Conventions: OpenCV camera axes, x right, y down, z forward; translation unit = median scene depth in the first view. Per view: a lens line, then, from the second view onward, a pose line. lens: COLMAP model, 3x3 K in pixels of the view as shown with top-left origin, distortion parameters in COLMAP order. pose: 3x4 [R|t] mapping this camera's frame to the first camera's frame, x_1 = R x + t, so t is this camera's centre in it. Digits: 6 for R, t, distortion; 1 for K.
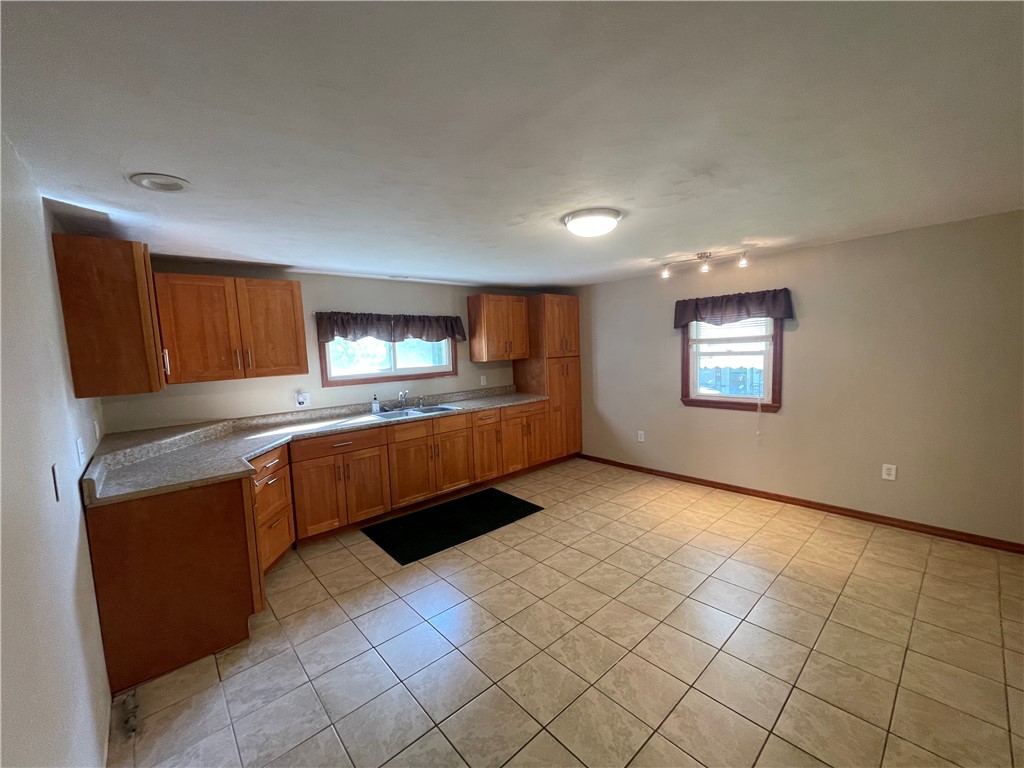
lens RADIAL K [[413.7, 0, 512.8], [0, 413.7, 383.2], [0, 0, 1]] dist [-0.003393, 0.000691]
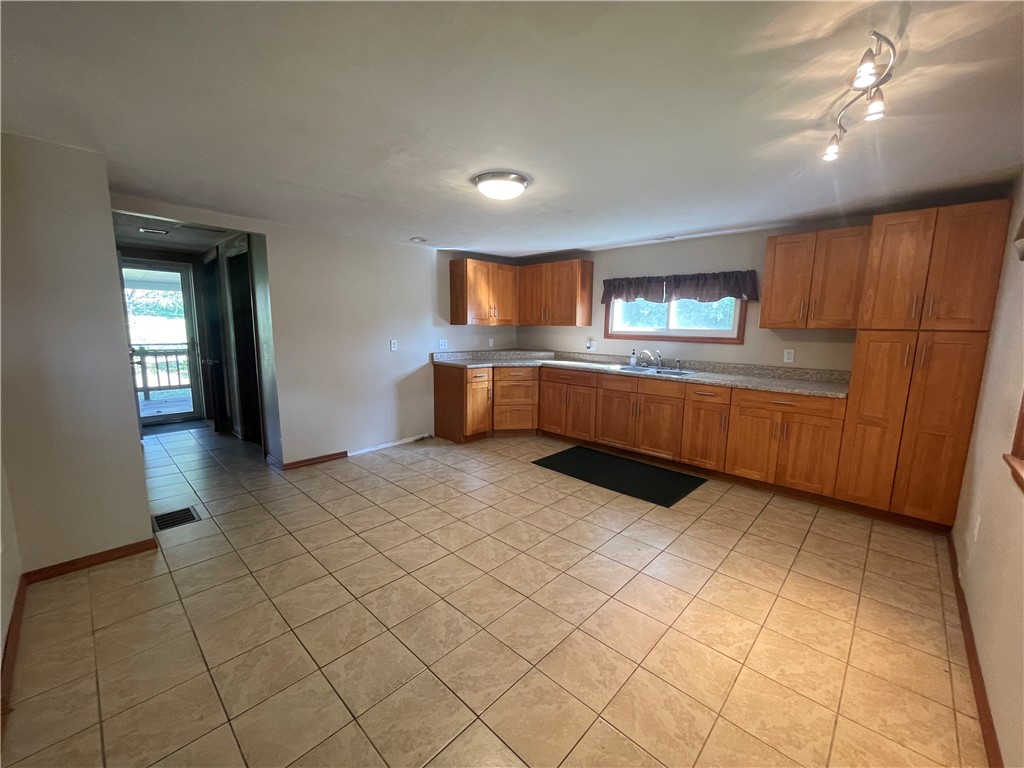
lens RADIAL K [[413.7, 0, 510.7], [0, 413.7, 386.7], [0, 0, 1]] dist [-0.003393, 0.000691]
pose [[0.077555, 0.192551, -0.978217, 0.827659], [-0.101322, 0.977615, 0.184399, -0.051899], [0.991826, 0.084814, 0.095329, 0.604269]]
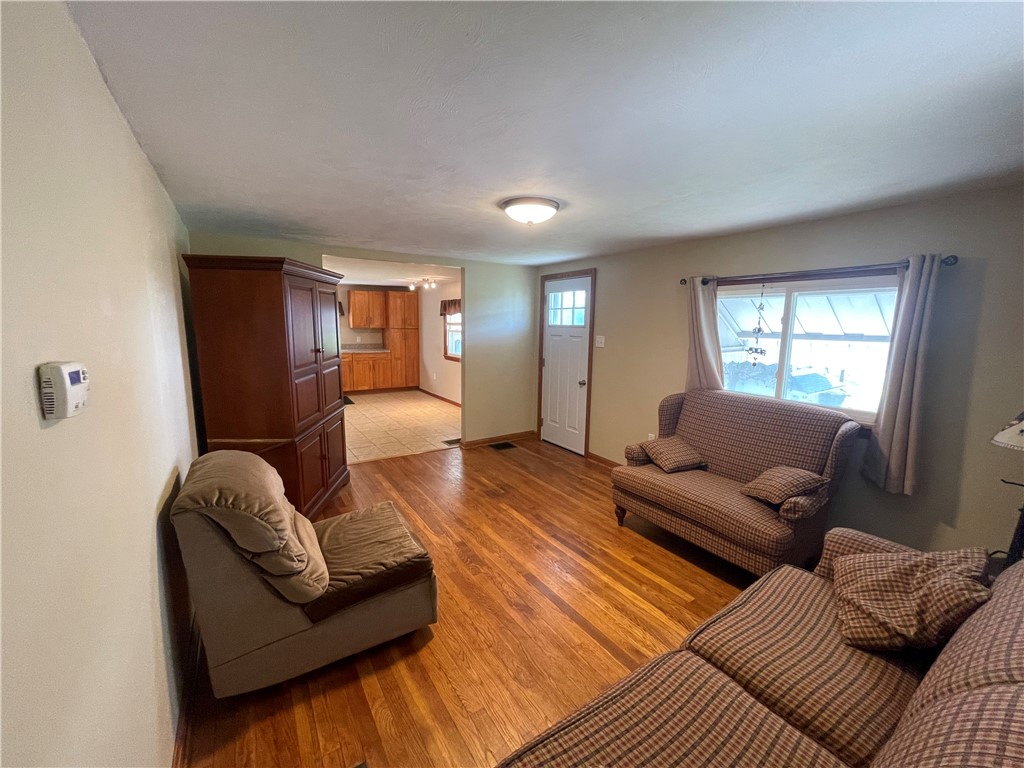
lens RADIAL K [[413.7, 0, 512.7], [0, 413.7, 384.9], [0, 0, 1]] dist [-0.003393, 0.000691]
pose [[0.986715, 0.080535, -0.141096, 1.121506], [-0.070899, 0.994878, 0.072048, 0.017378], [0.146176, -0.061088, 0.987371, -0.864505]]
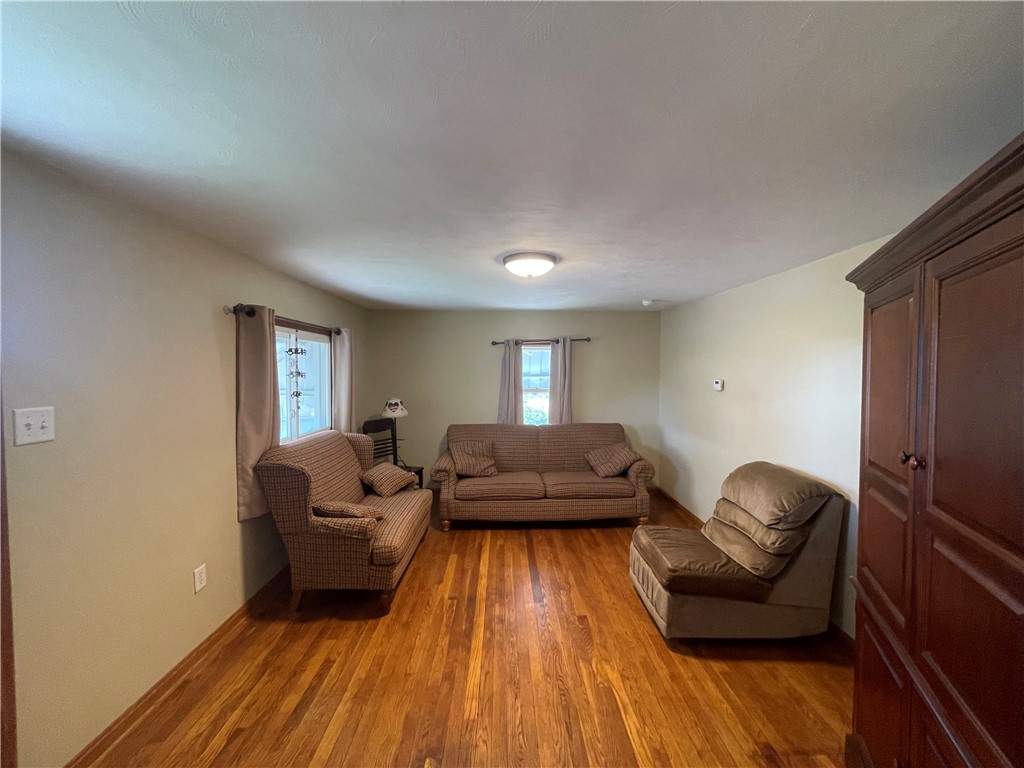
lens RADIAL K [[413.7, 0, 511.0], [0, 413.7, 386.6], [0, 0, 1]] dist [-0.003393, 0.000691]
pose [[-0.755126, 0.020302, 0.655265, 0.618601], [0.089806, 0.993301, 0.072718, -0.061605], [-0.649399, 0.113758, -0.751891, 0.343759]]
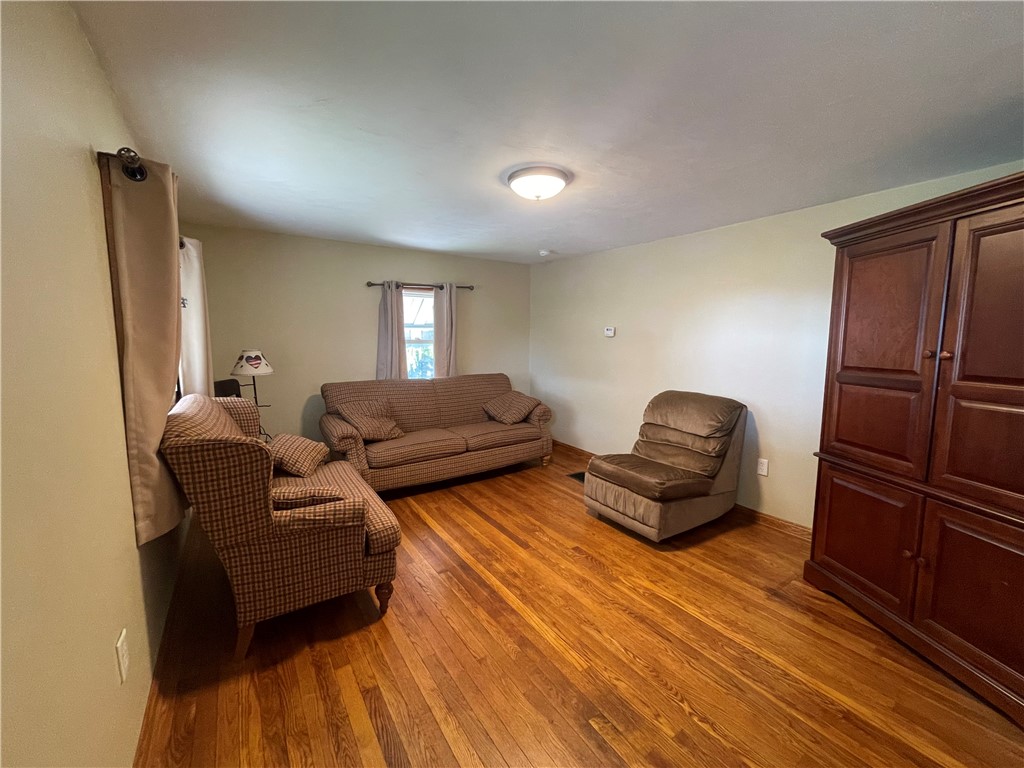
lens RADIAL K [[413.7, 0, 511.1], [0, 413.7, 387.3], [0, 0, 1]] dist [-0.003393, 0.000691]
pose [[-0.989139, 0.021339, 0.145425, 0.990861], [0.050261, 0.978867, 0.198226, -0.039025], [-0.138122, 0.203382, -0.969308, 0.444111]]
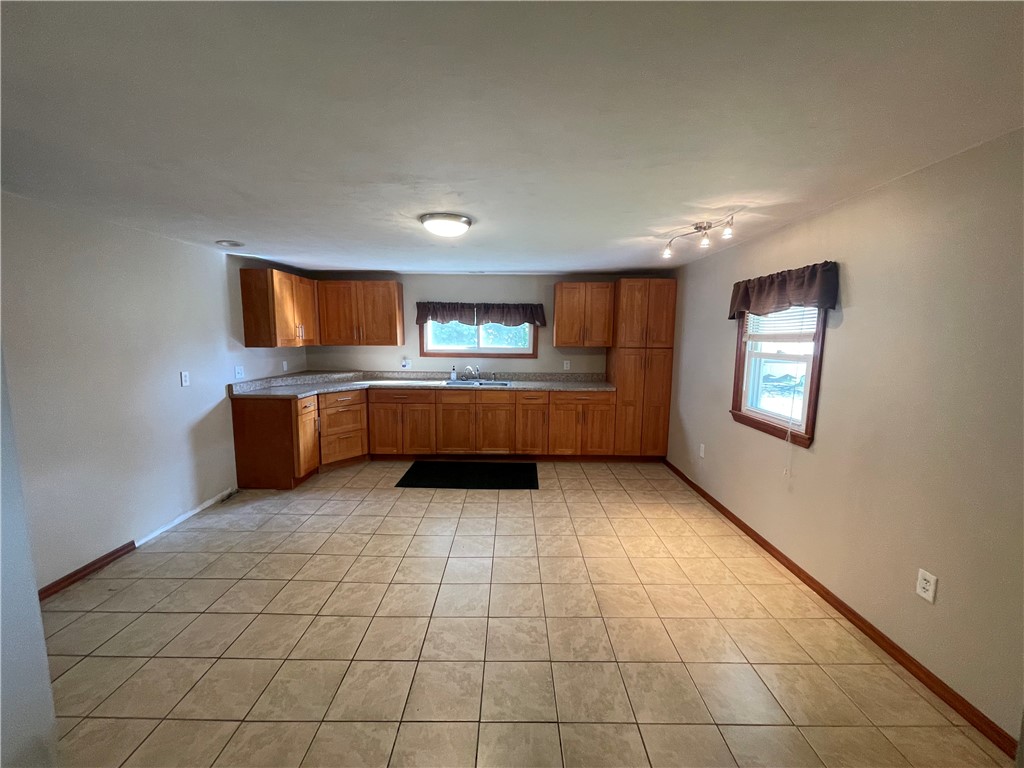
lens RADIAL K [[413.7, 0, 512.2], [0, 413.7, 385.9], [0, 0, 1]] dist [-0.003393, 0.000691]
pose [[0.741418, 0.127578, -0.658804, 0.700485], [-0.096474, 0.991827, 0.083496, -0.038645], [0.664072, 0.001652, 0.747667, 0.174085]]
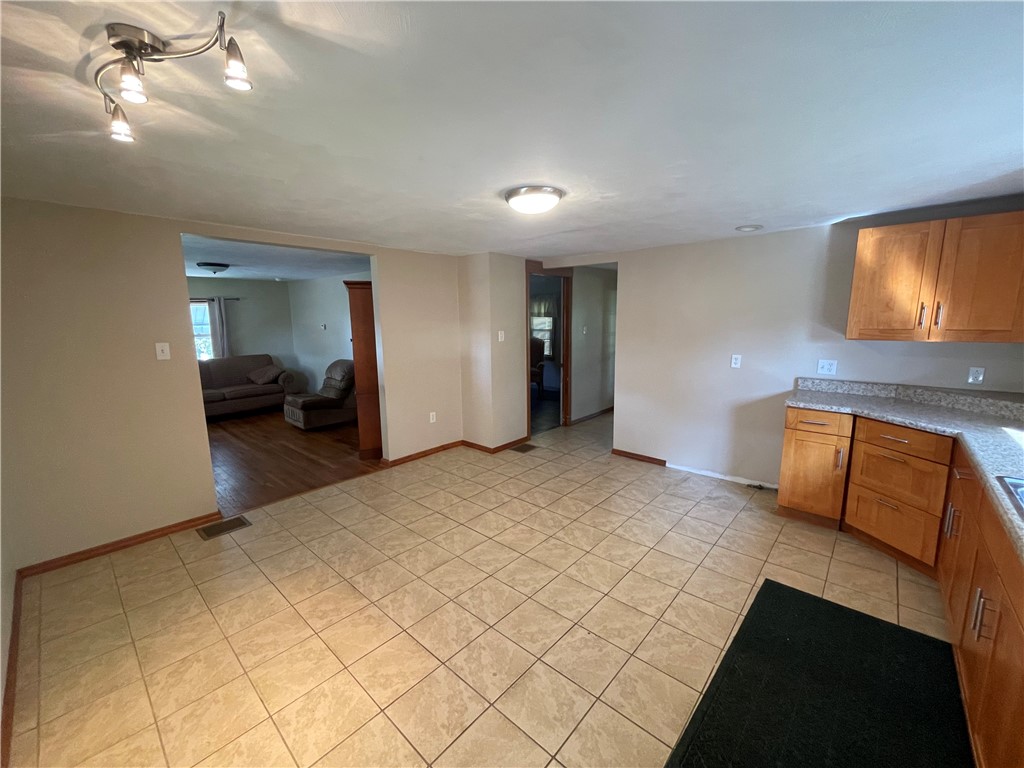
lens RADIAL K [[413.7, 0, 511.8], [0, 413.7, 385.9], [0, 0, 1]] dist [-0.003393, 0.000691]
pose [[-0.992839, 0.069864, -0.096904, 0.231128], [0.043511, 0.966927, 0.251314, -0.129234], [0.111257, 0.245298, -0.963042, 1.284934]]
